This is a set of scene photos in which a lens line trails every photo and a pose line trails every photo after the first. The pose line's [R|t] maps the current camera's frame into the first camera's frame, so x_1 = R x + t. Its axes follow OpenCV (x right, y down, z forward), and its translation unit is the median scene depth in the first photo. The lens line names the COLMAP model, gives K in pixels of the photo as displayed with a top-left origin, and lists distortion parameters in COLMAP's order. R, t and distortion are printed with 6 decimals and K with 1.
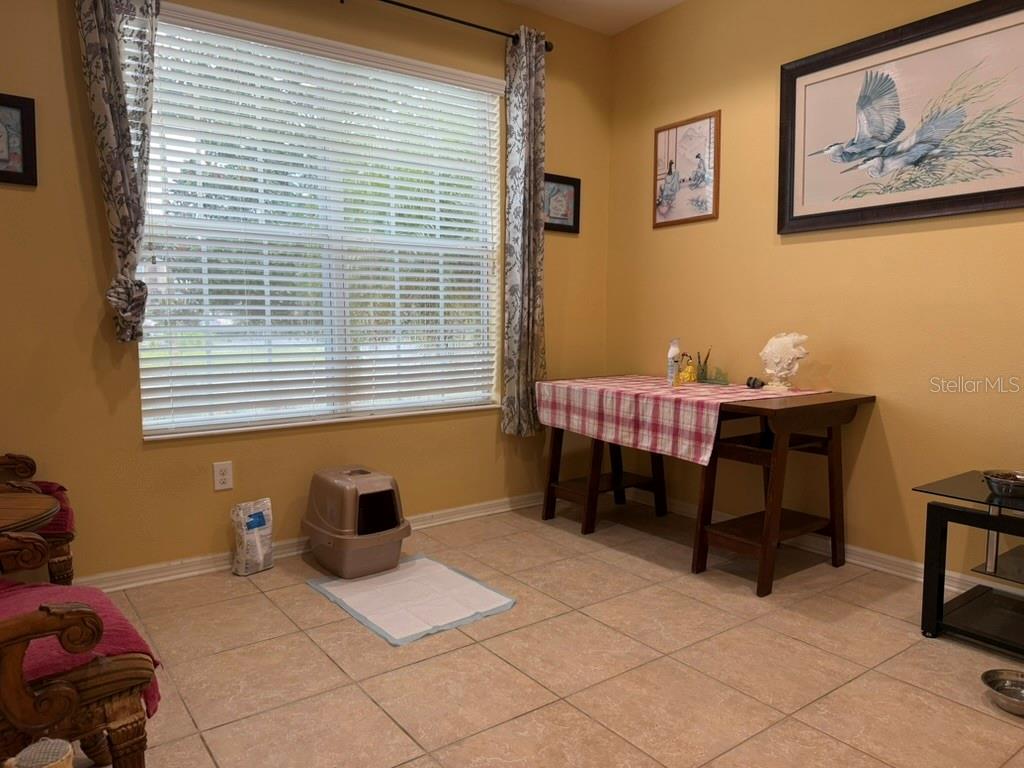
lens RADIAL K [[717.4, 0, 512.0], [0, 717.4, 384.0], [0, 0, 1]] dist [0.114926, -0.141686]
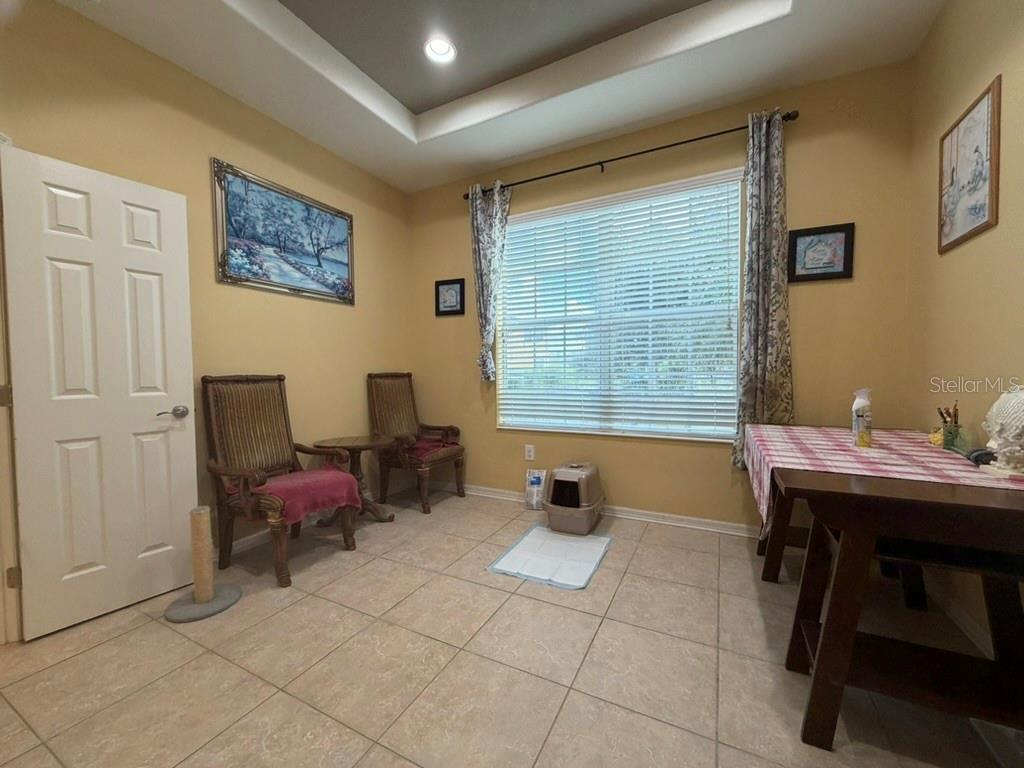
lens RADIAL K [[407.5, 0, 509.1], [0, 407.5, 384.4], [0, 0, 1]] dist [-0.001280, -0.000323]
pose [[0.440939, 0.025471, -0.897175, 0.464282], [-0.075335, 0.997120, -0.008717, -0.032489], [0.894370, 0.071432, 0.441588, 0.432791]]
